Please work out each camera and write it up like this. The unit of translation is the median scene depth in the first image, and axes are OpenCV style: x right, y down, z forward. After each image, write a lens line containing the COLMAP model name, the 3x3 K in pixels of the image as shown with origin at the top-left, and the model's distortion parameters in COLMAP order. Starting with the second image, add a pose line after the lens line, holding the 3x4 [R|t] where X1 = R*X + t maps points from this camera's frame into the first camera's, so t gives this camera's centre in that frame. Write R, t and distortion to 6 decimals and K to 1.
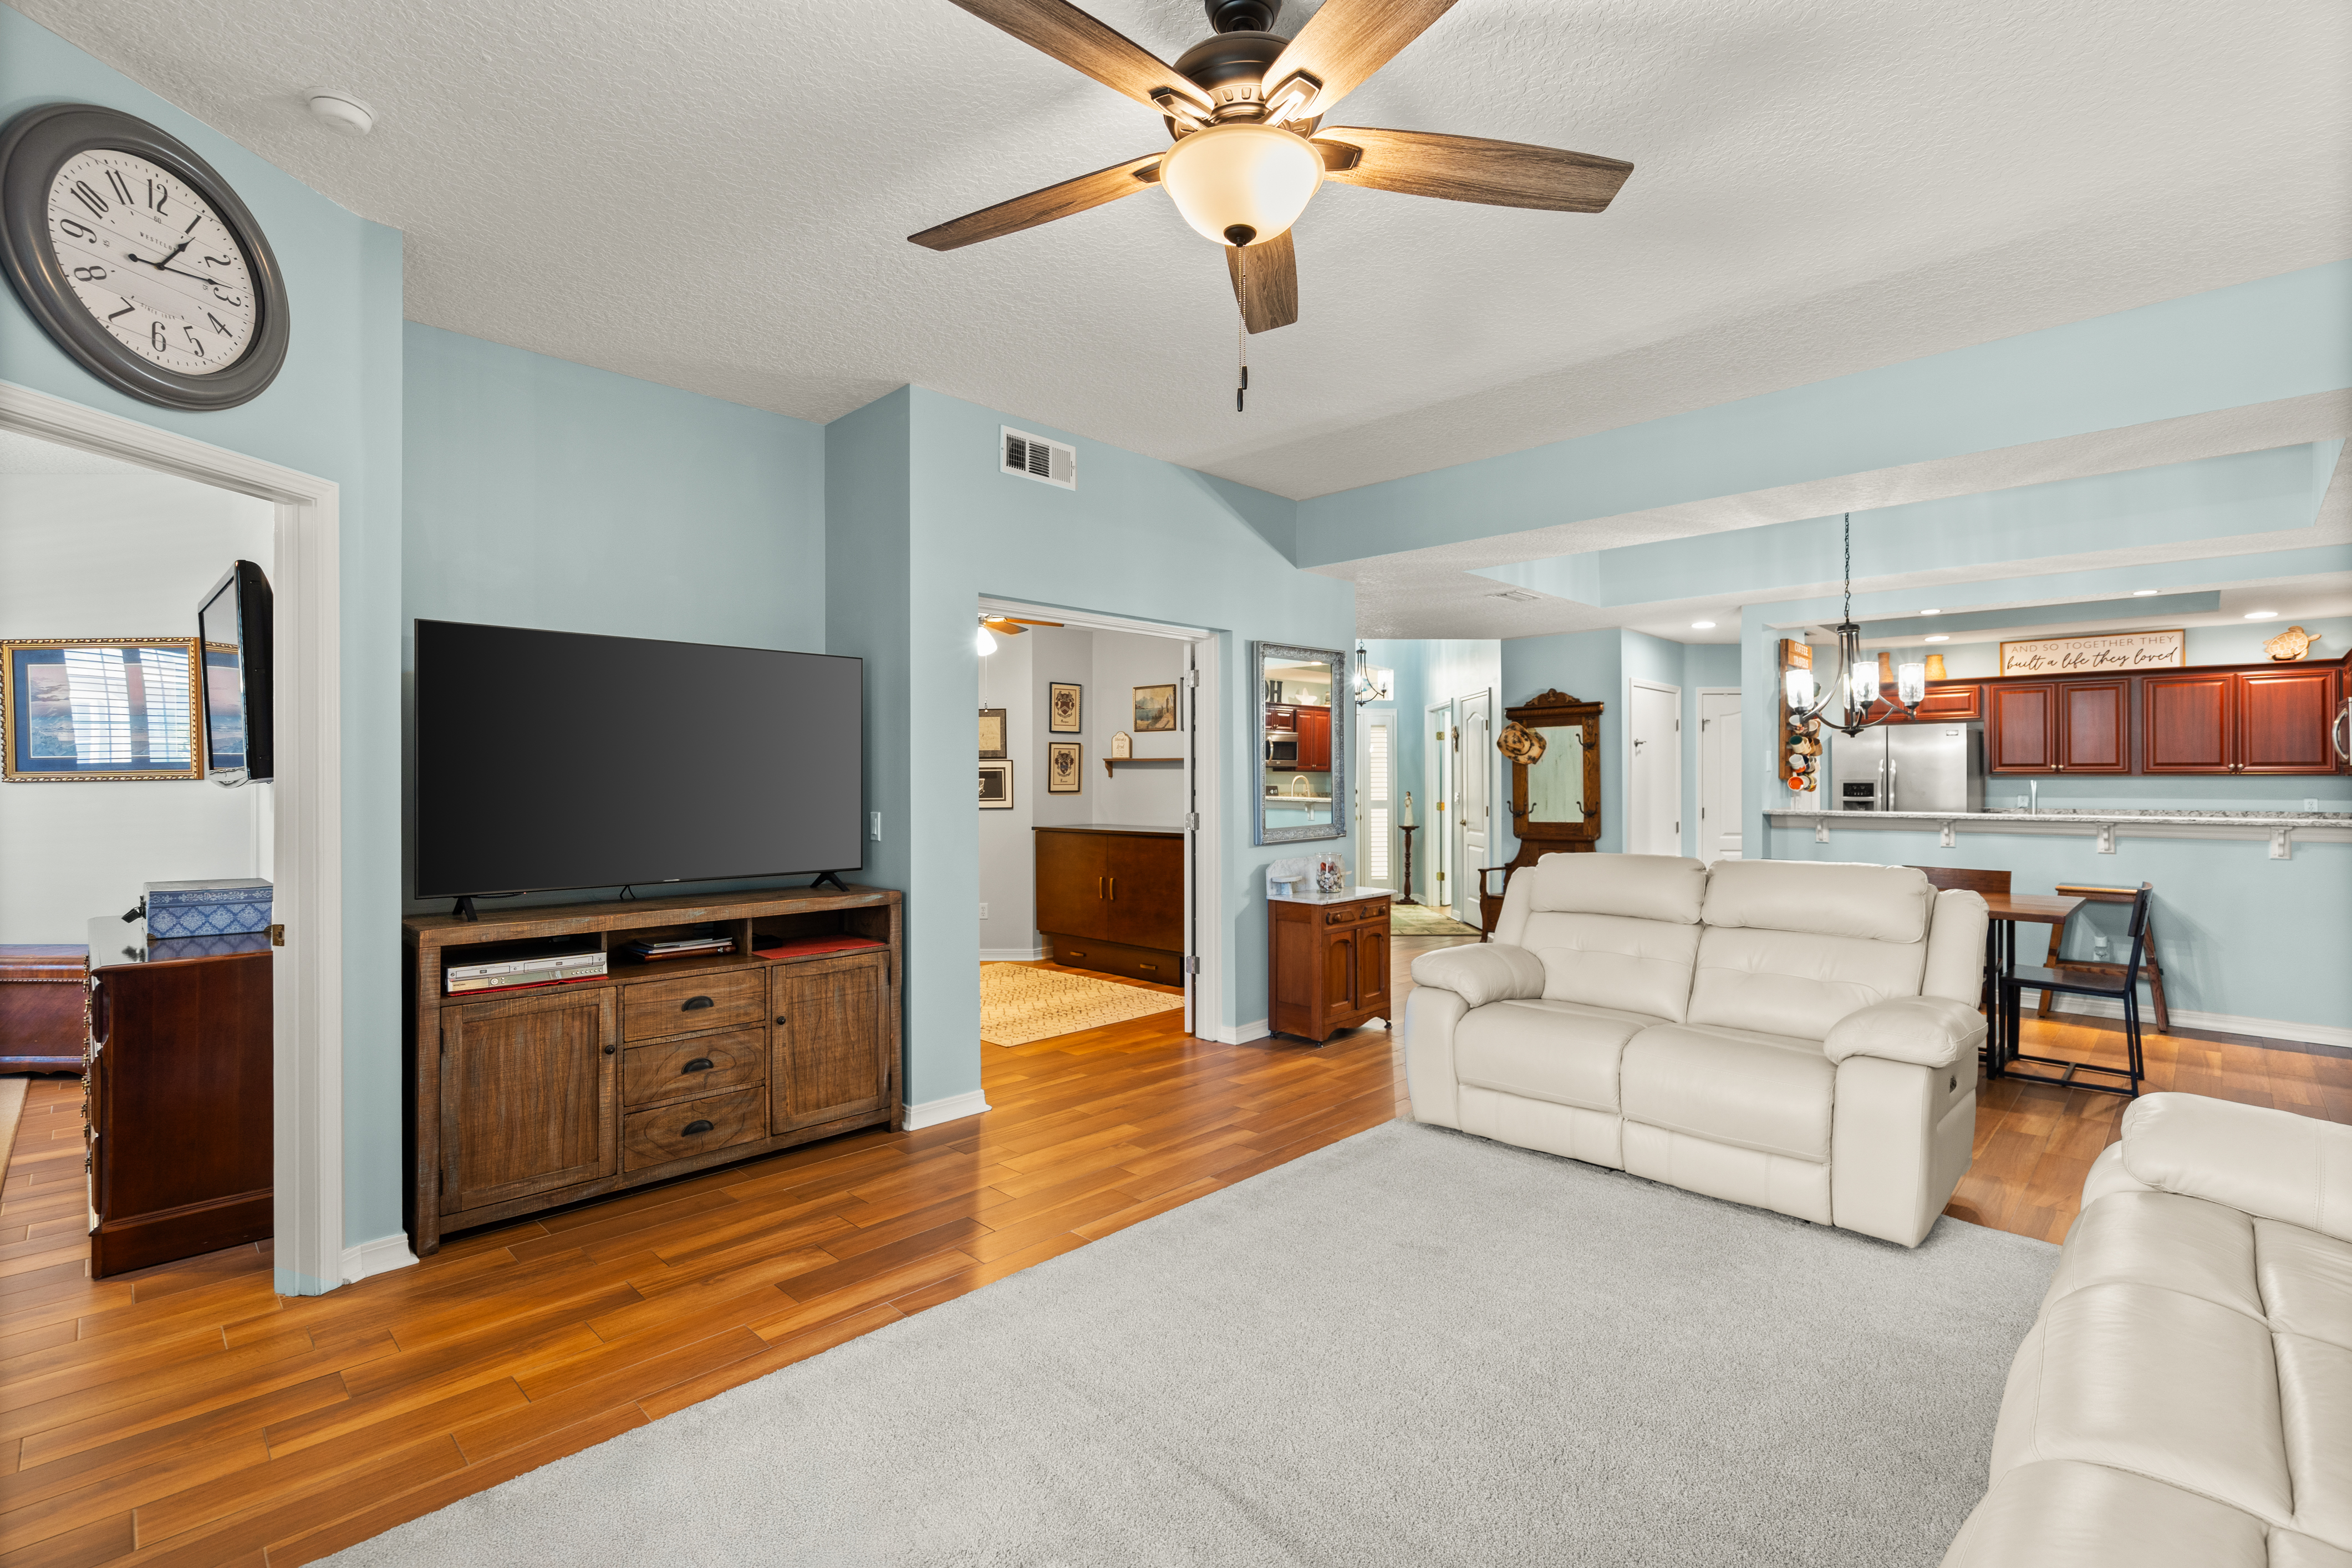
lens RADIAL K [[1067.2, 0, 1180.7], [0, 1067.2, 774.8], [0, 0, 1]] dist [-0.001700, -0.000487]
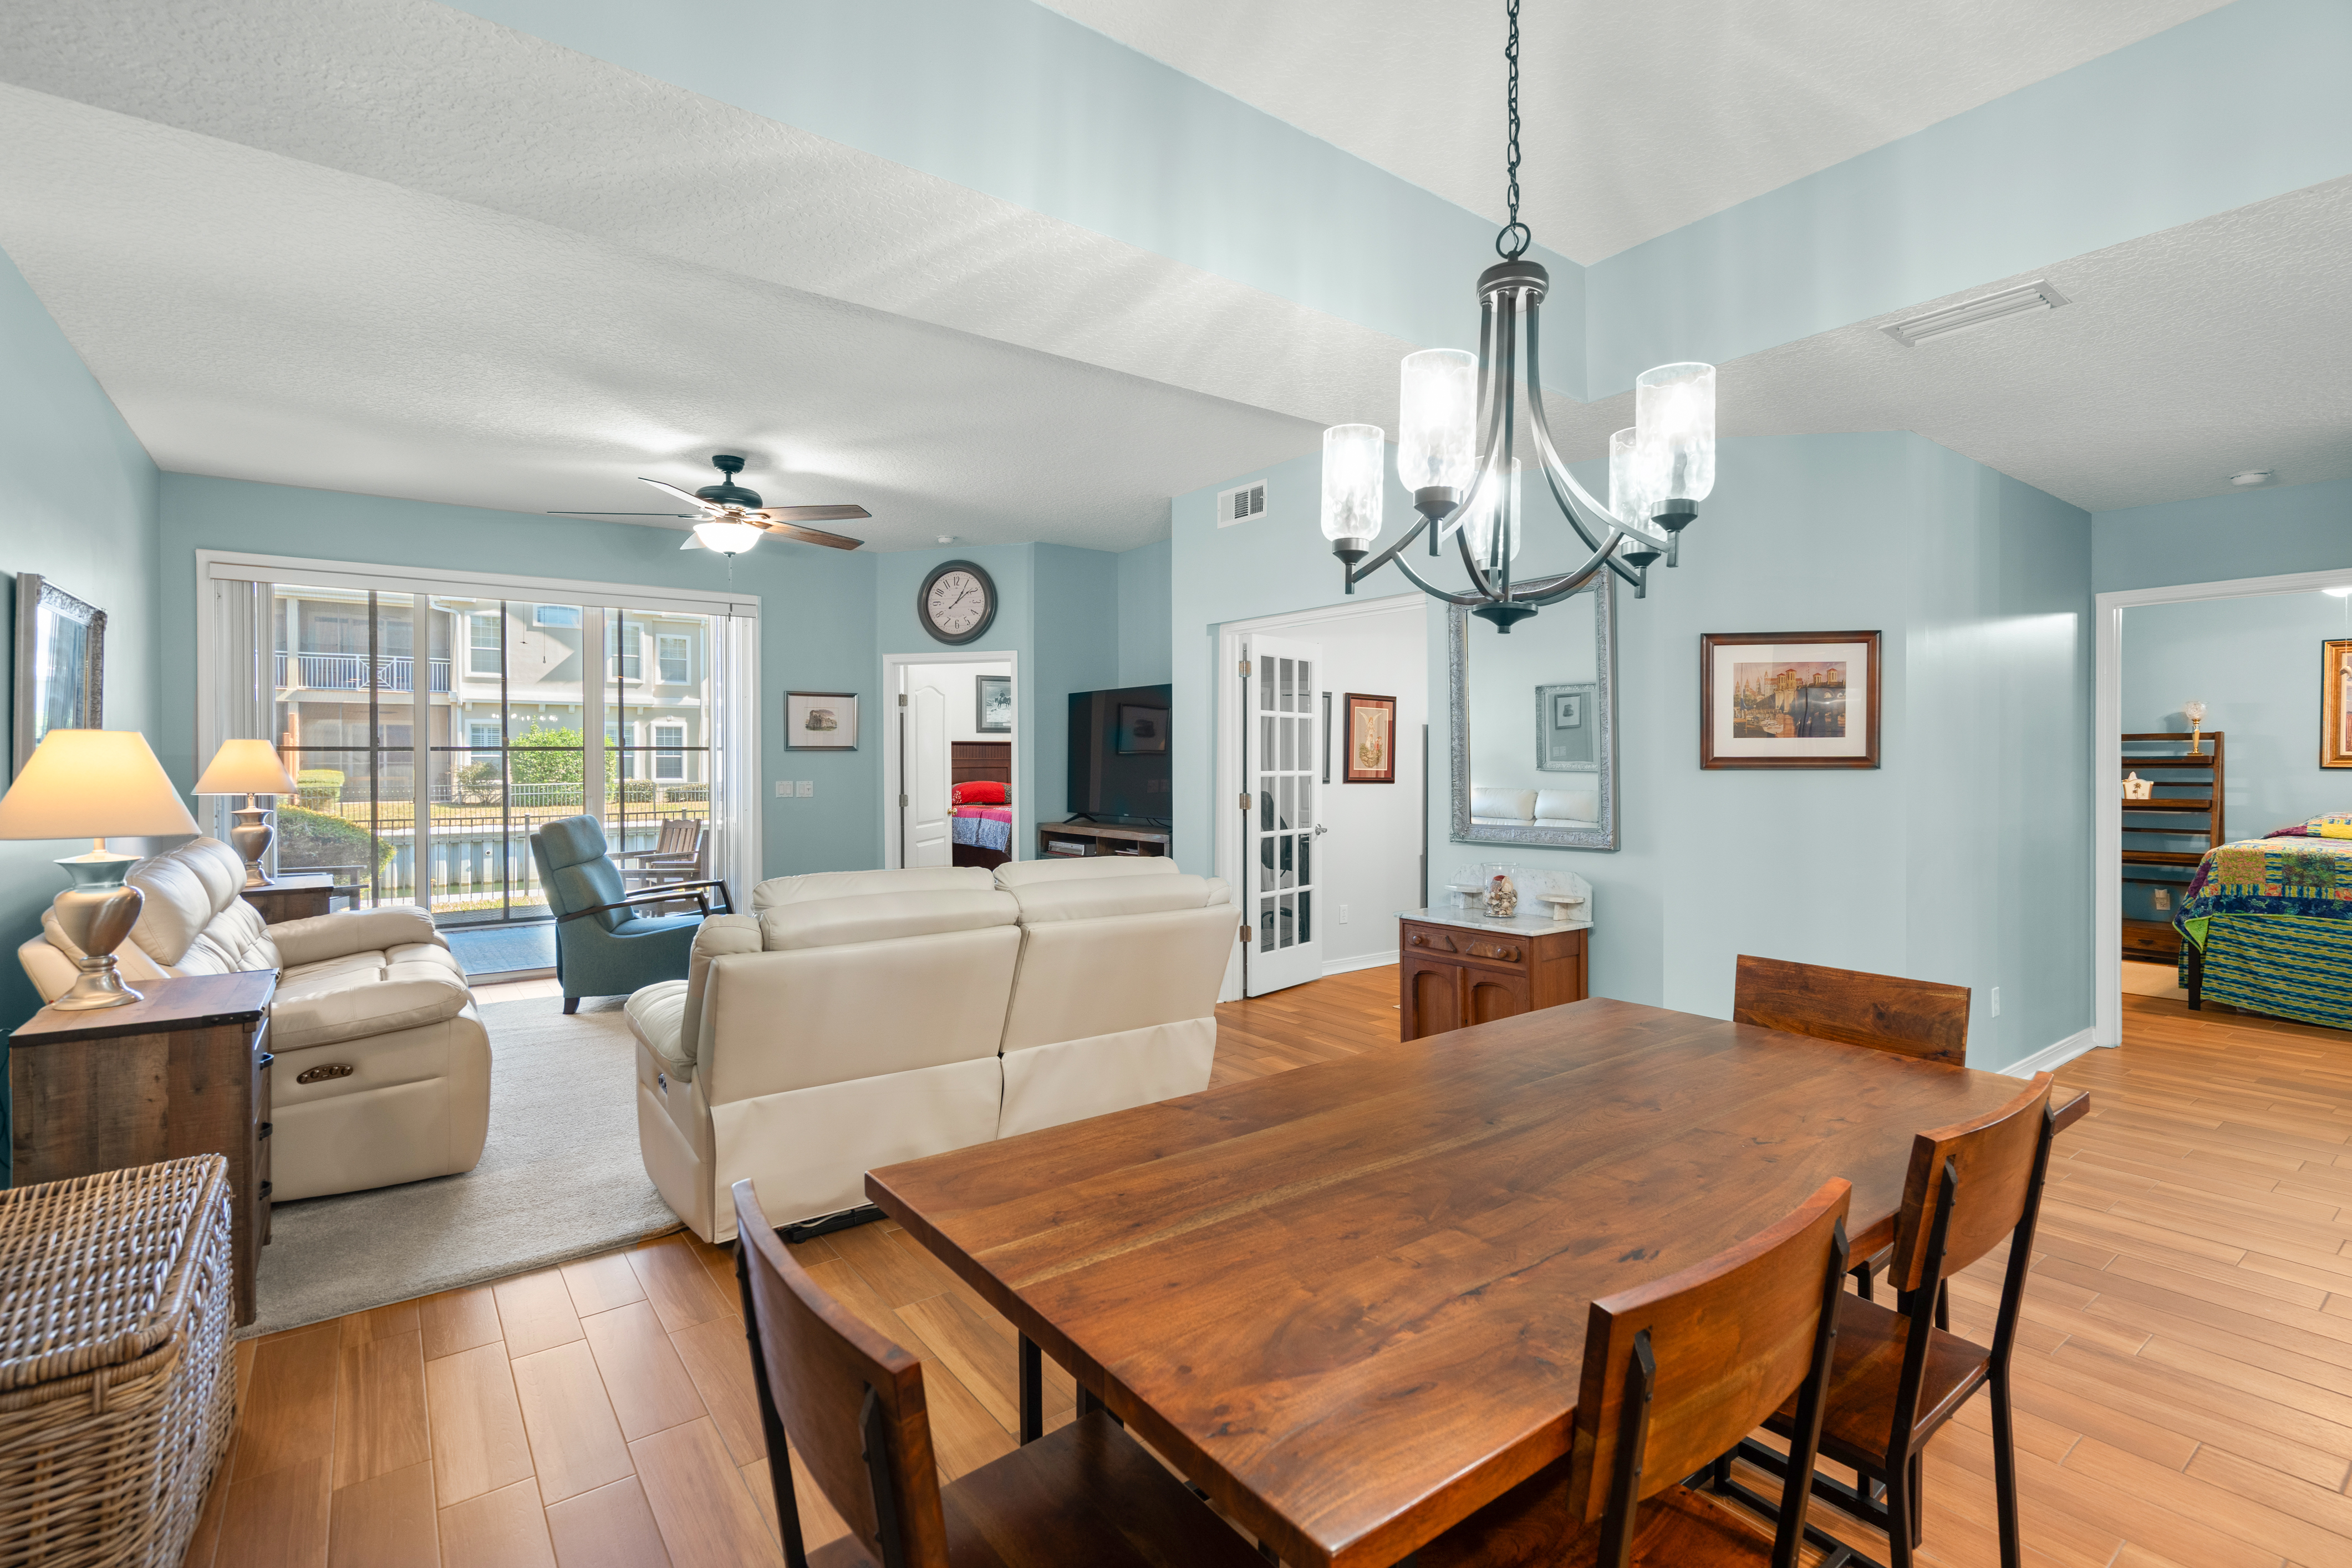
lens RADIAL K [[1081.2, 0, 1188.9], [0, 1081.2, 767.8], [0, 0, 1]] dist [-0.008662, 0.000166]
pose [[-0.145926, 0.007569, -0.989267, 1.432062], [0.005131, 0.999963, 0.006894, 0.002329], [0.989282, -0.004070, -0.145960, 1.429032]]
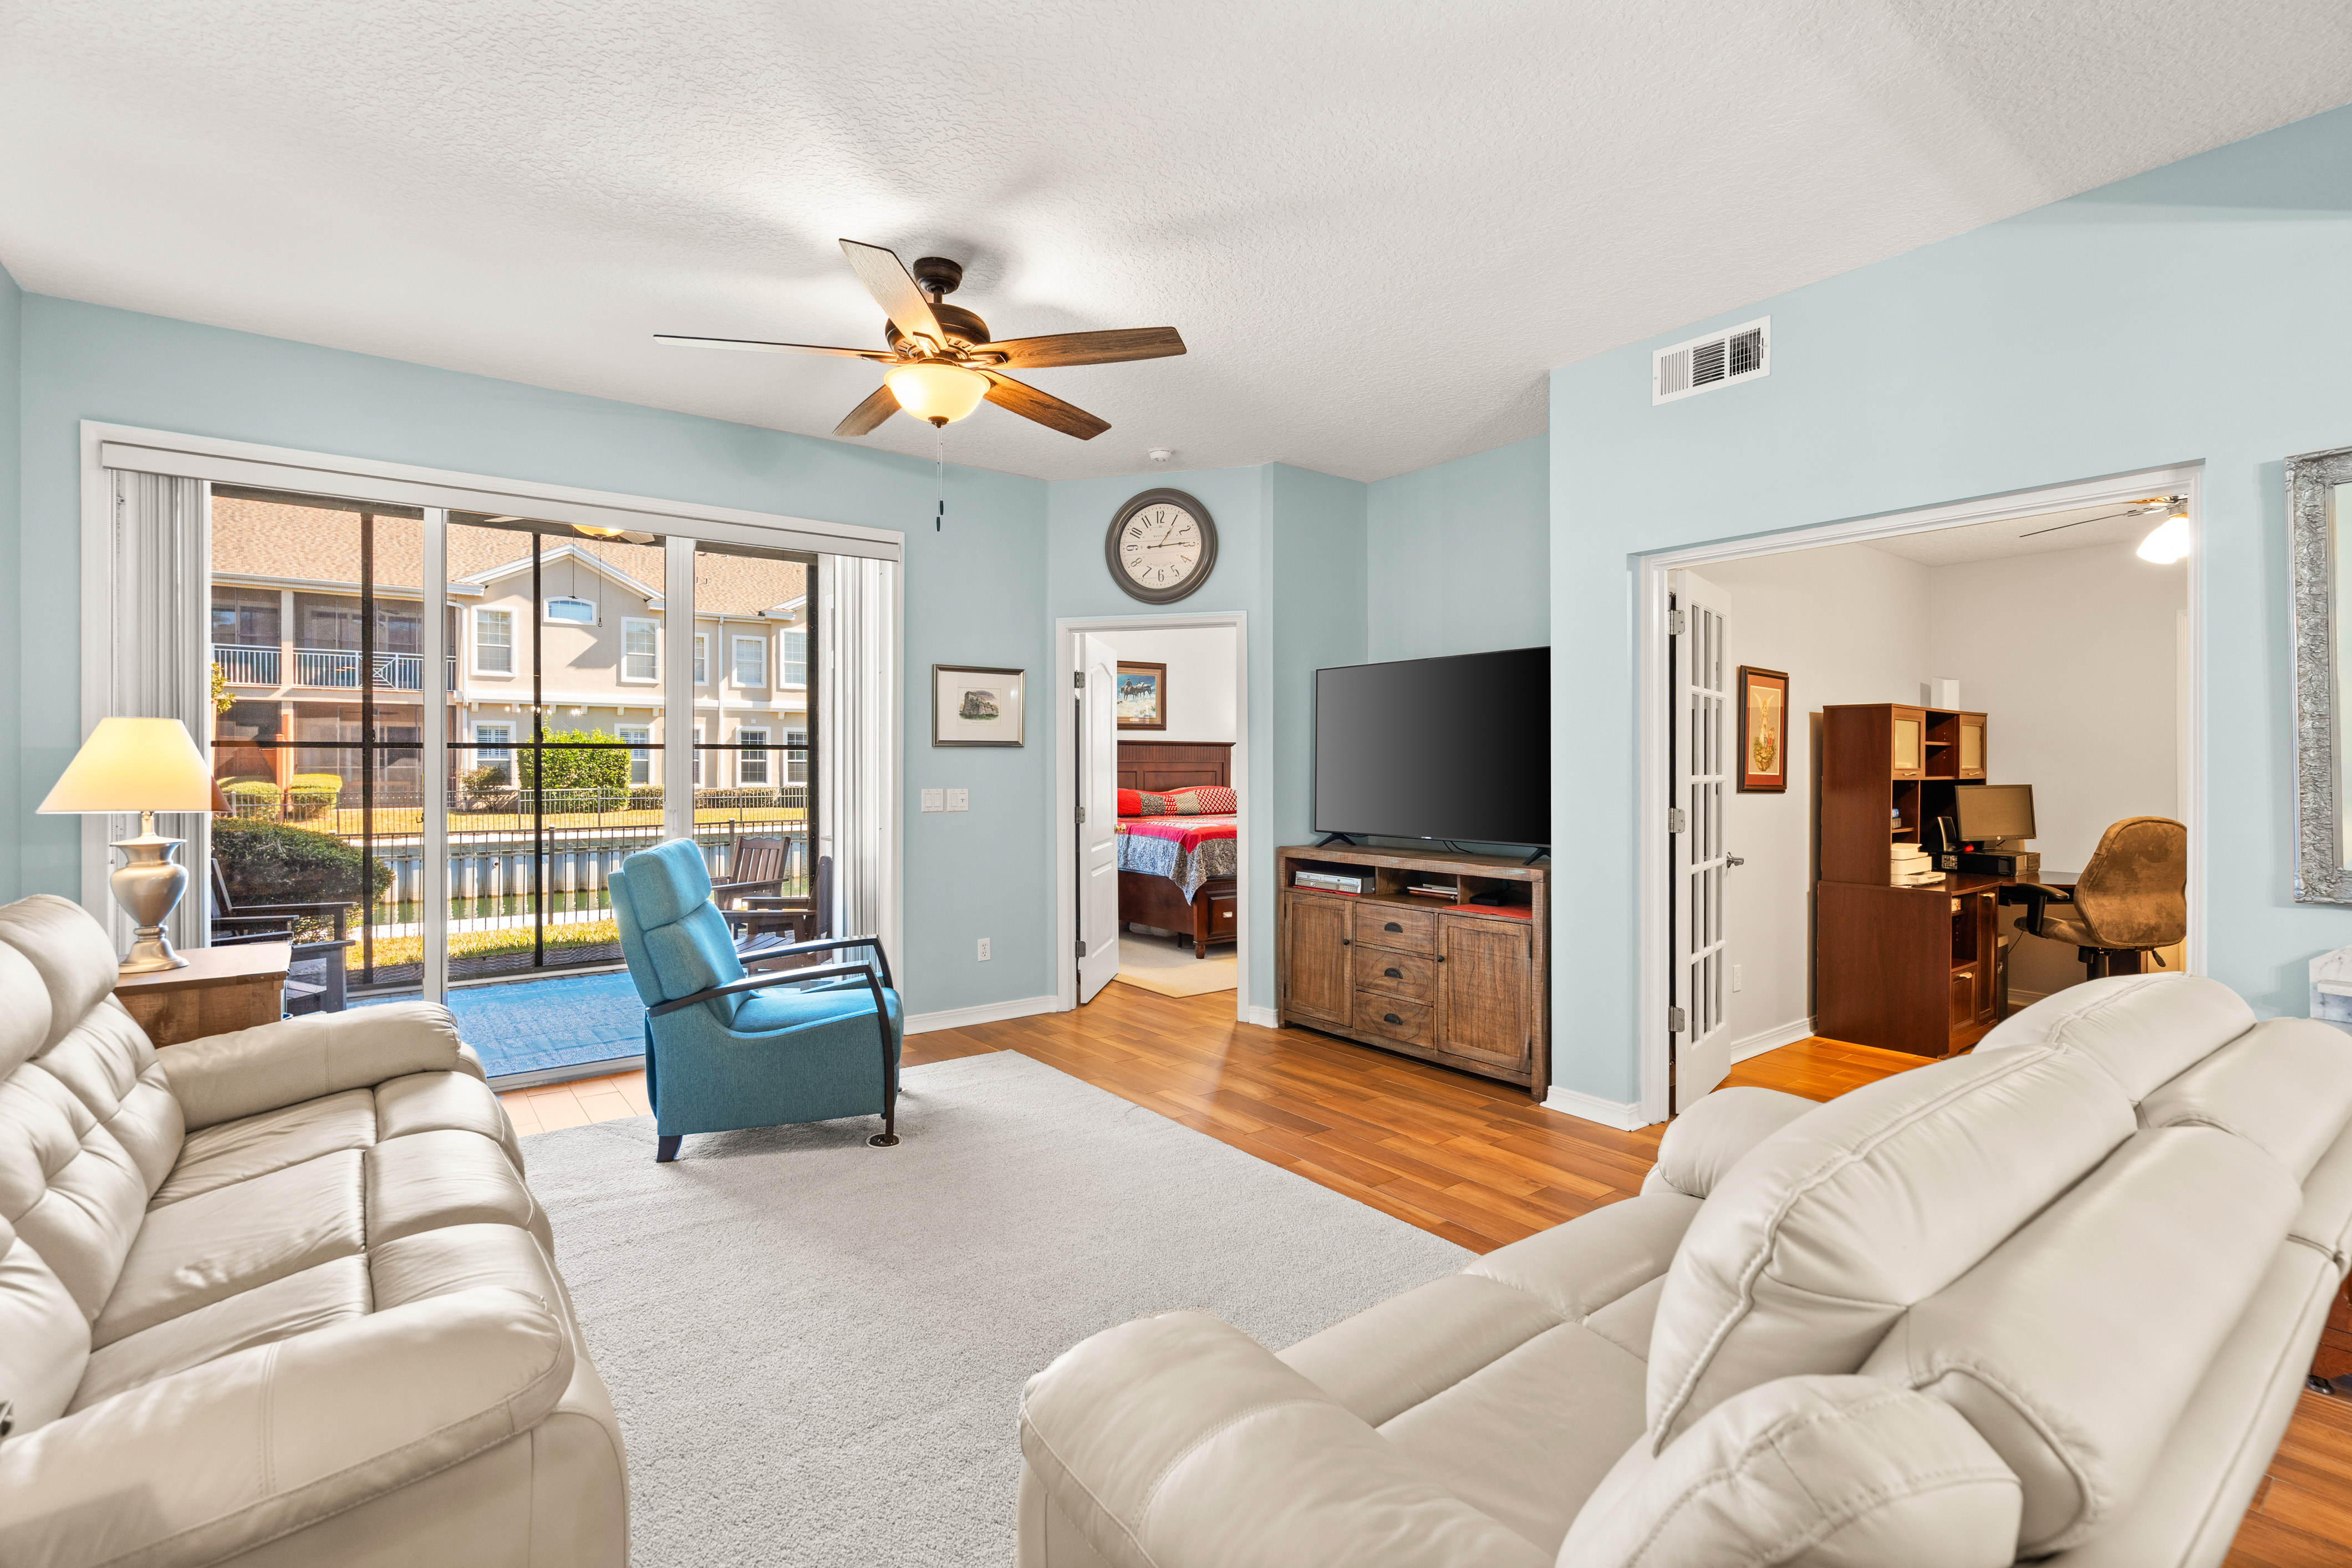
lens RADIAL K [[1081.2, 0, 1188.9], [0, 1081.2, 767.8], [0, 0, 1]] dist [-0.008662, 0.000166]
pose [[-0.146748, 0.002359, -0.989171, 0.928115], [0.004226, 0.999990, 0.001758, 0.007827], [0.989165, -0.003922, -0.146757, 0.930570]]
